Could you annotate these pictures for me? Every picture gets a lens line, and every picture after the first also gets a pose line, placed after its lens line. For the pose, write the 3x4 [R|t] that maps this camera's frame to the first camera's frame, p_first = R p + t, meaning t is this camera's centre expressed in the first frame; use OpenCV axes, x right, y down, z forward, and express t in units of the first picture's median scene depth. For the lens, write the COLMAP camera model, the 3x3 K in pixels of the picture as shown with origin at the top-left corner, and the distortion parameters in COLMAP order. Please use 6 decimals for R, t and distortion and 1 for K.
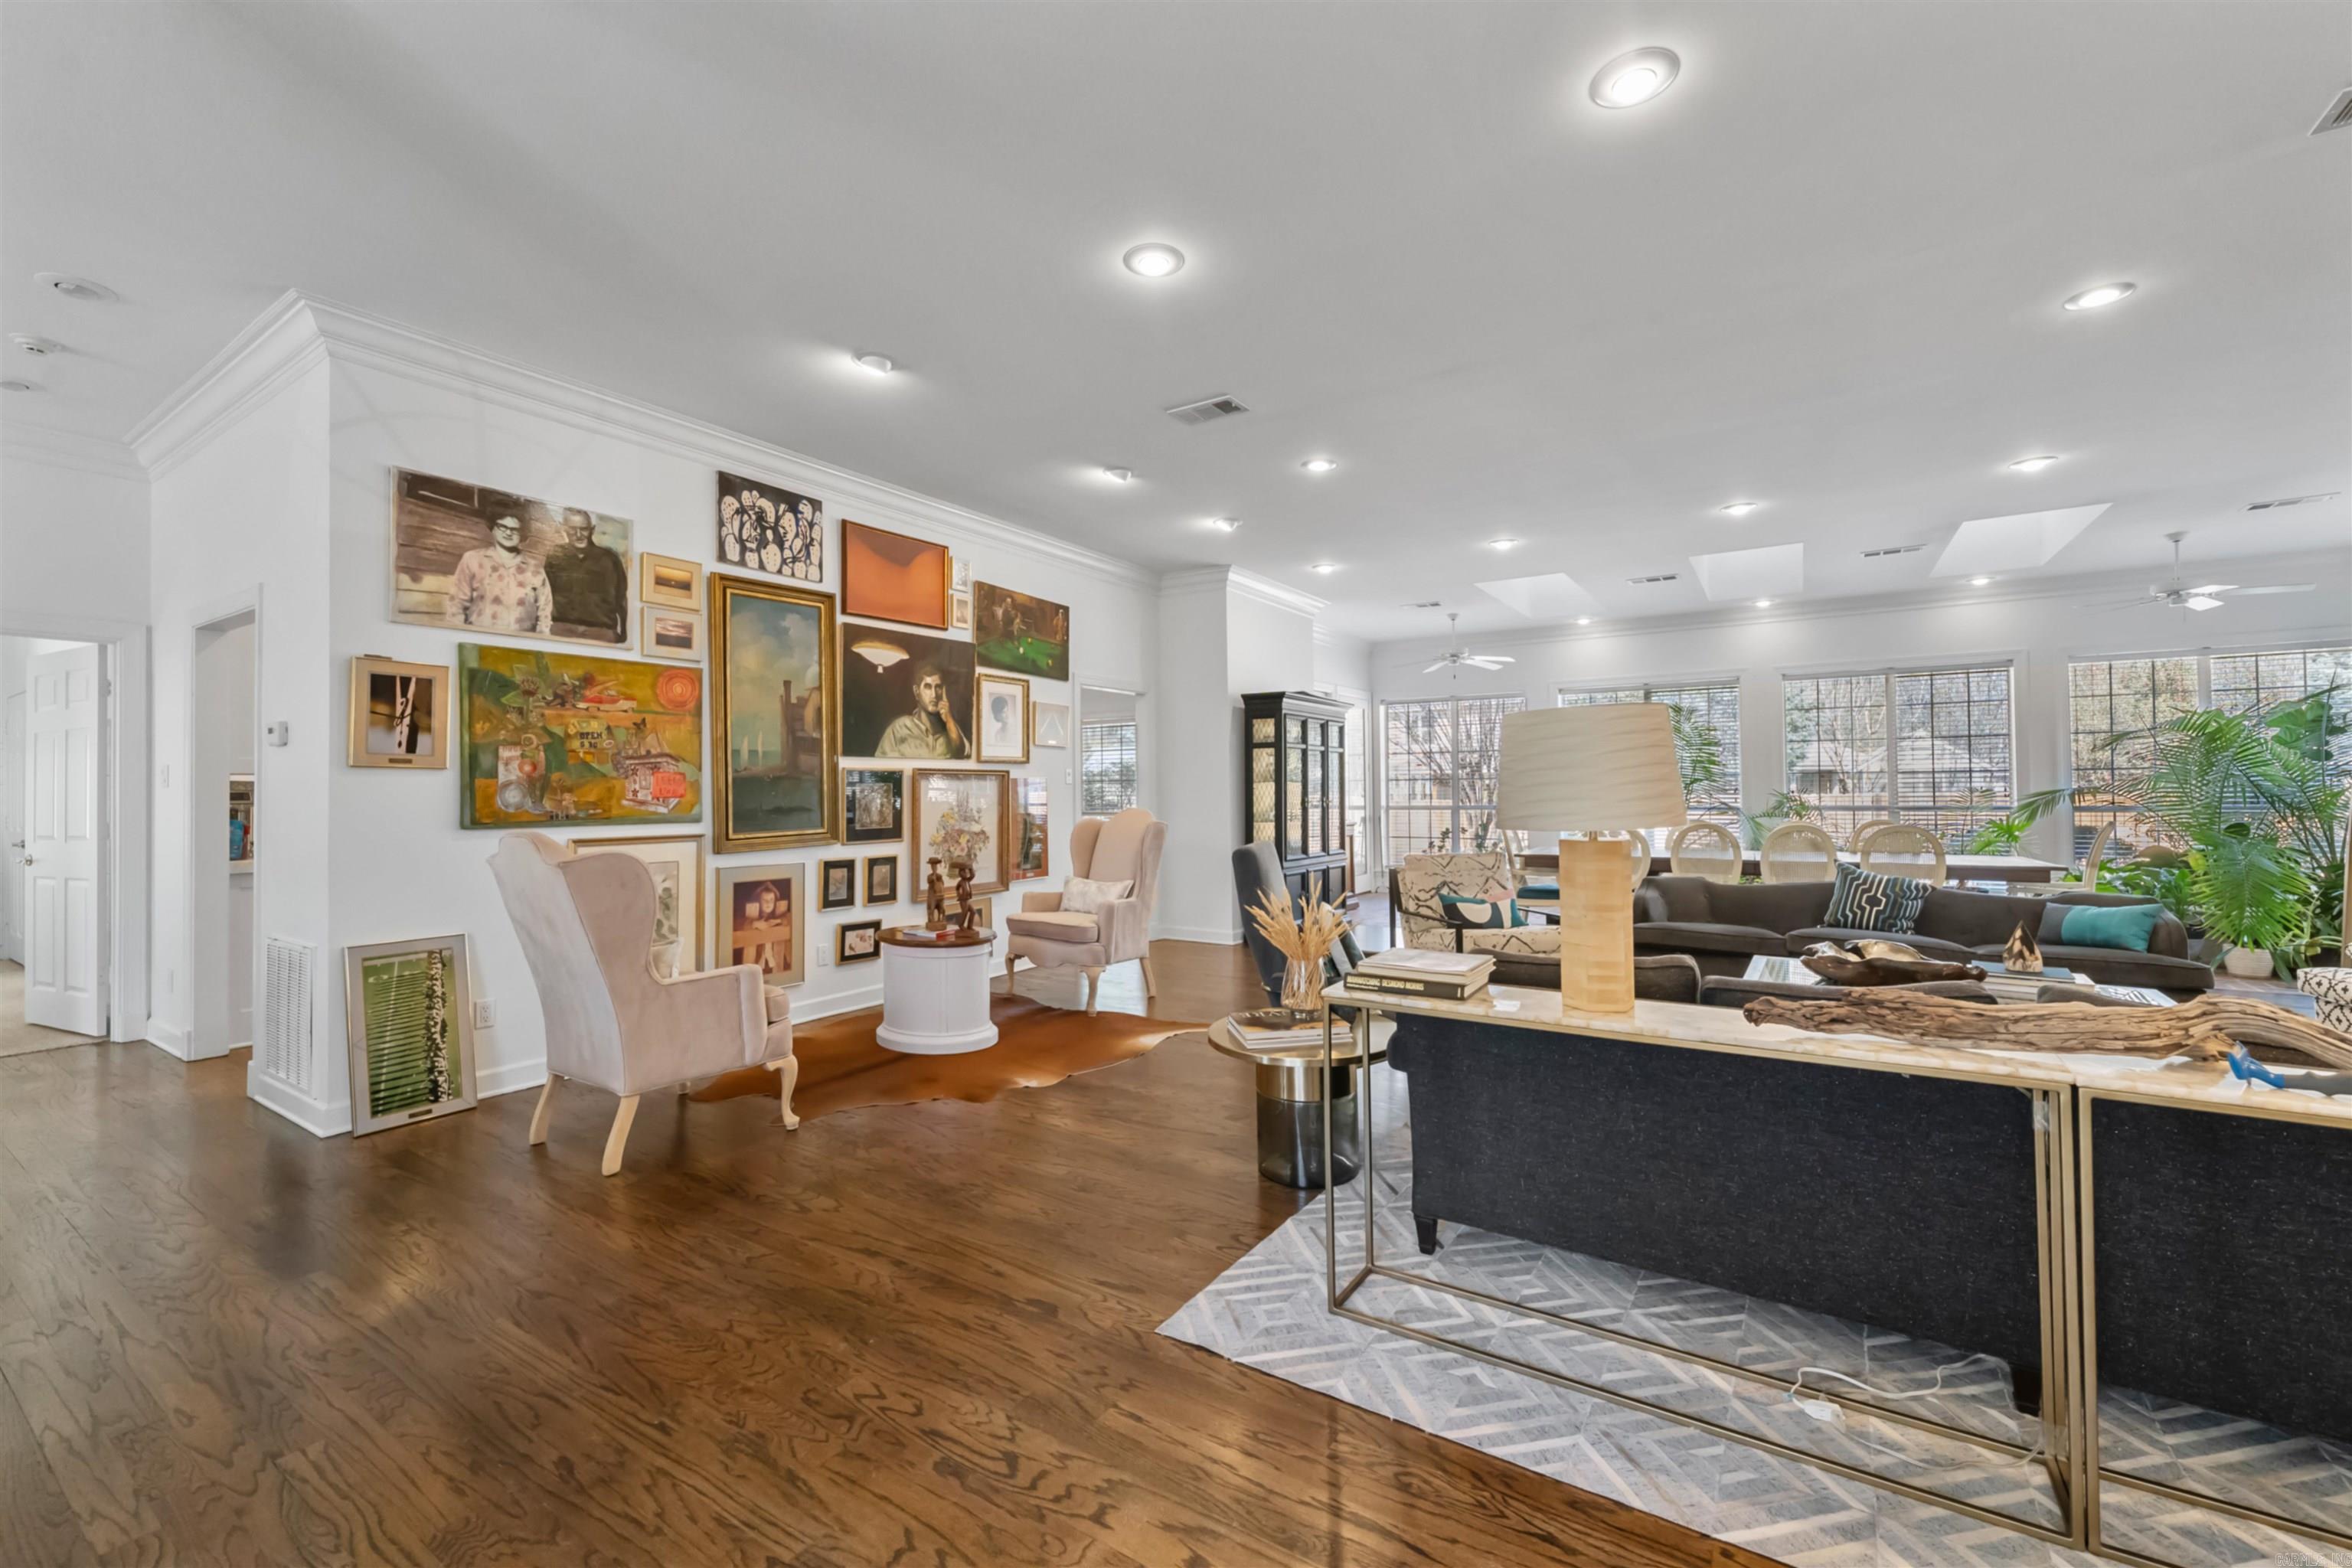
lens RADIAL K [[962.0, 0, 1174.8], [0, 962.0, 785.9], [0, 0, 1]] dist [0.010168, -0.002435]
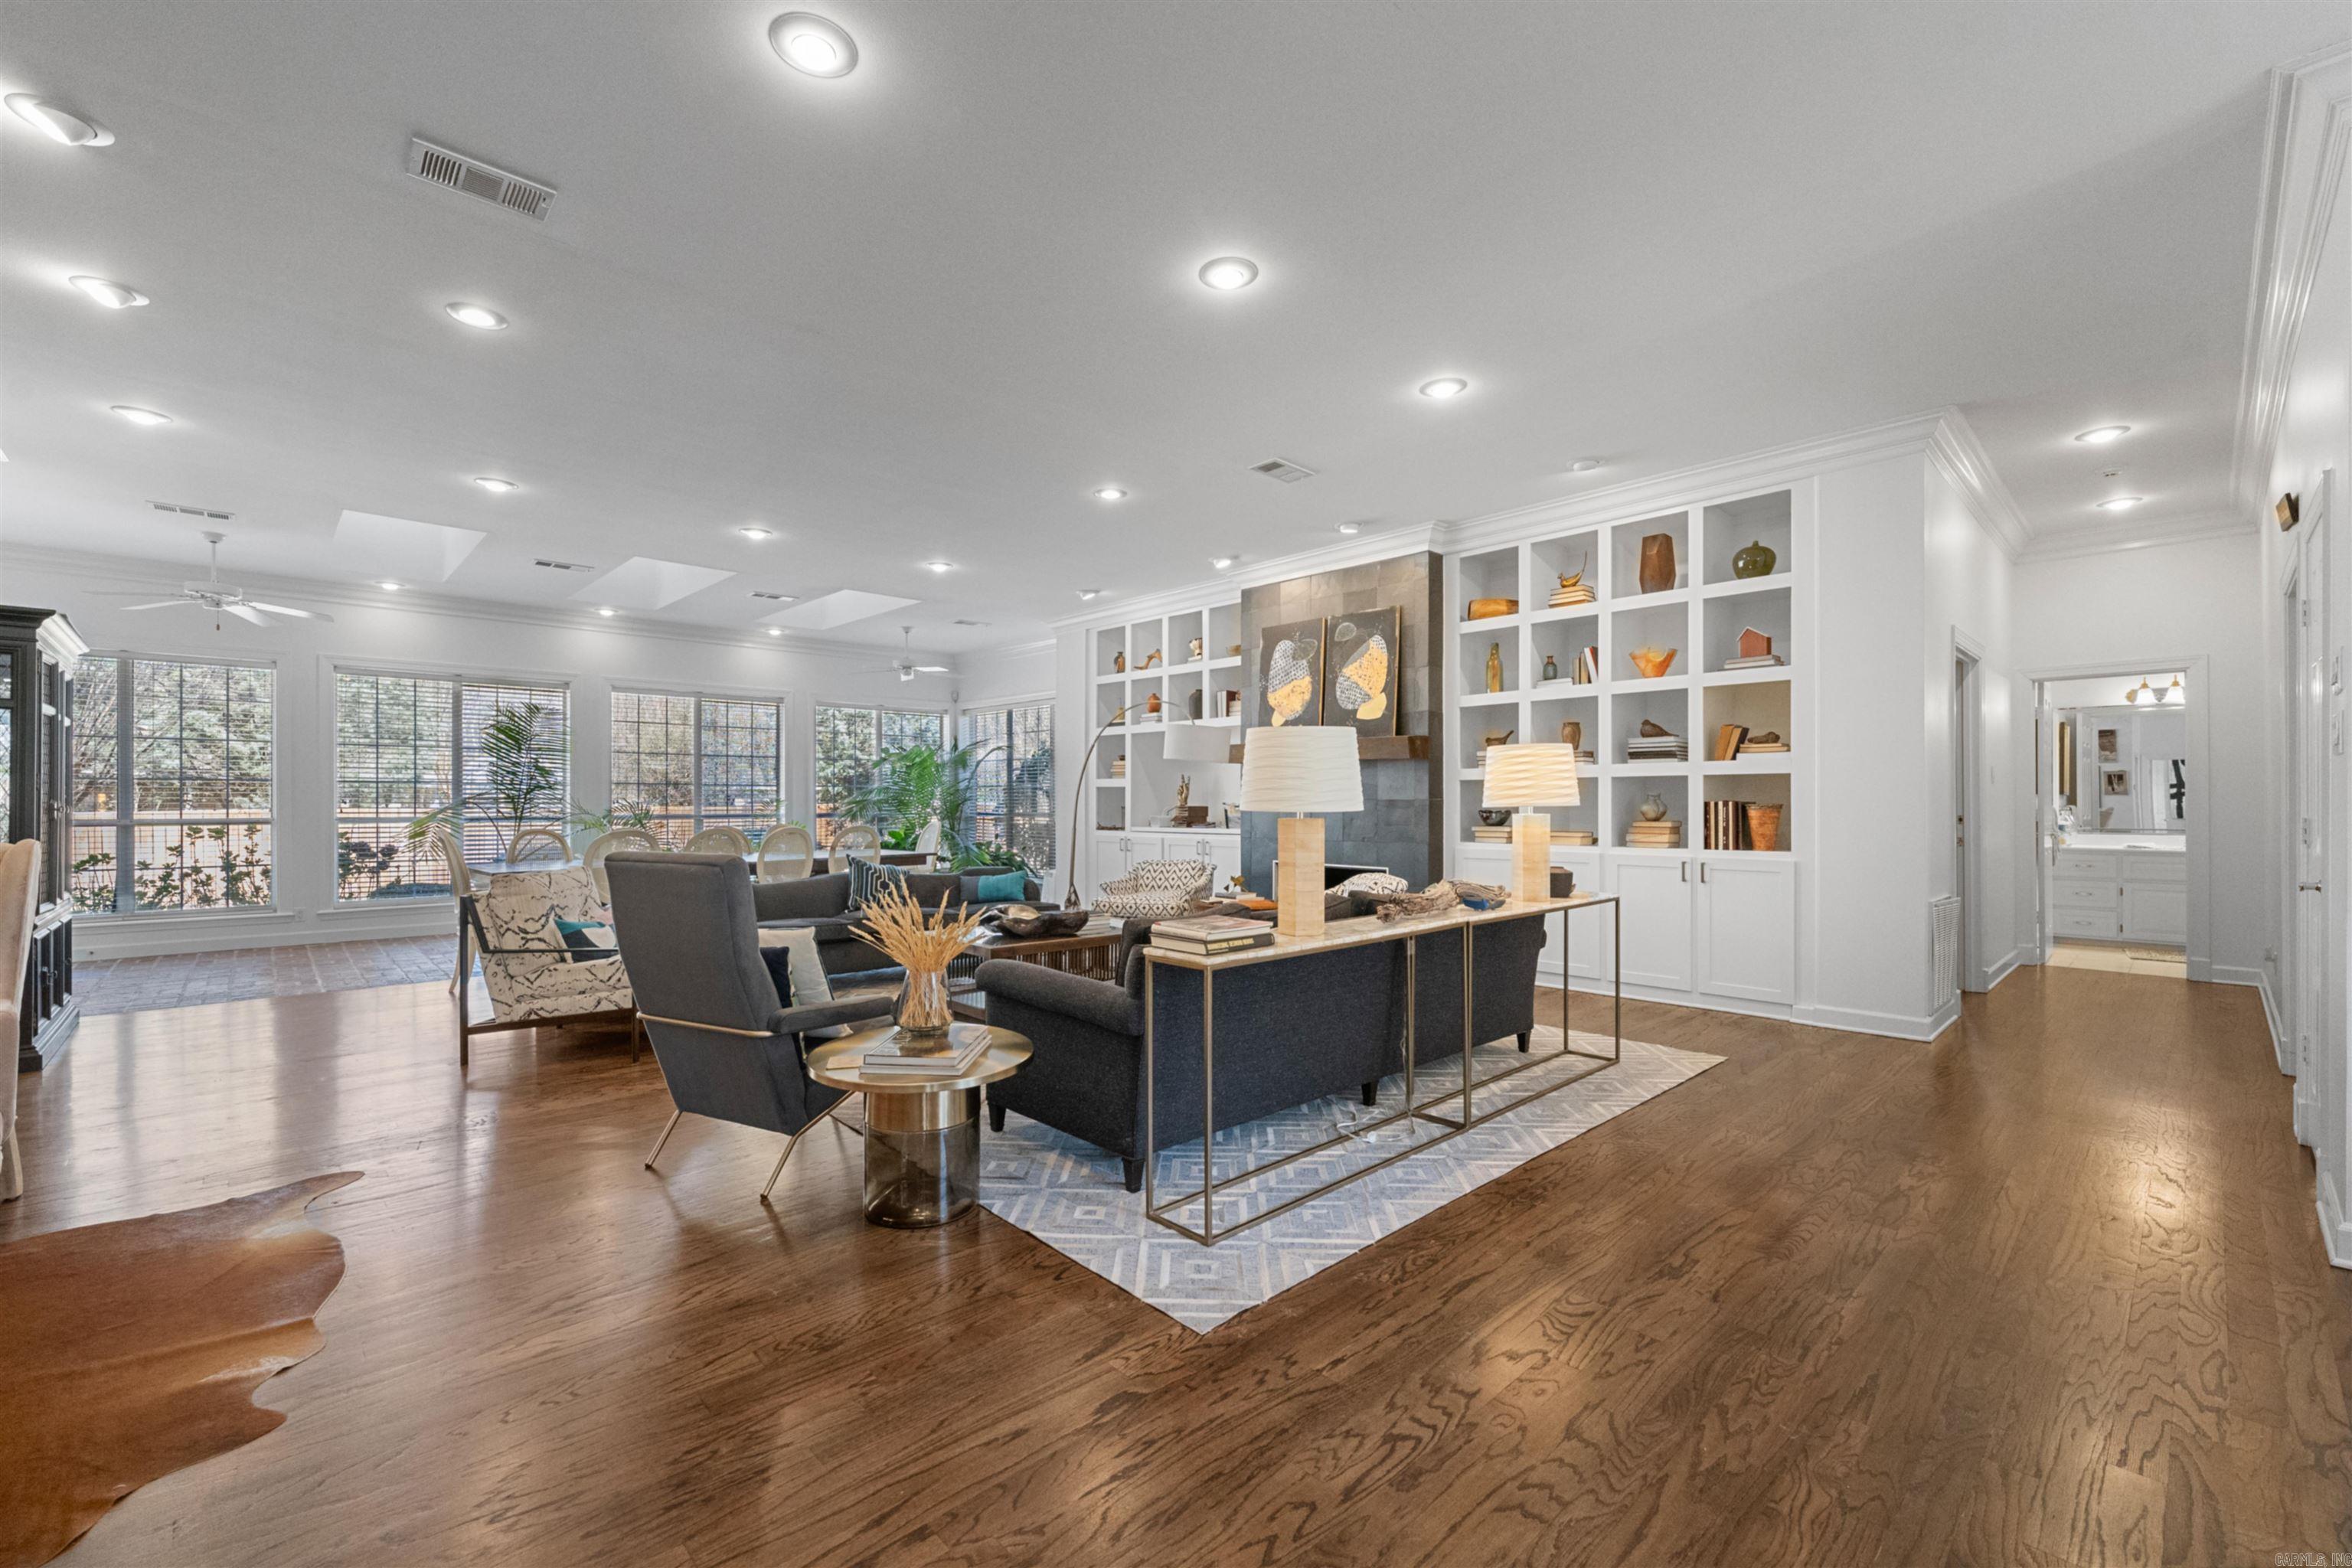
lens RADIAL K [[962.0, 0, 1174.3], [0, 962.0, 808.5], [0, 0, 1]] dist [0.010168, -0.002435]
pose [[0.239919, -0.000348, 0.970793, -0.360566], [-0.007708, 0.999968, 0.002264, 0.012822], [-0.970762, -0.008026, 0.239909, 0.297381]]
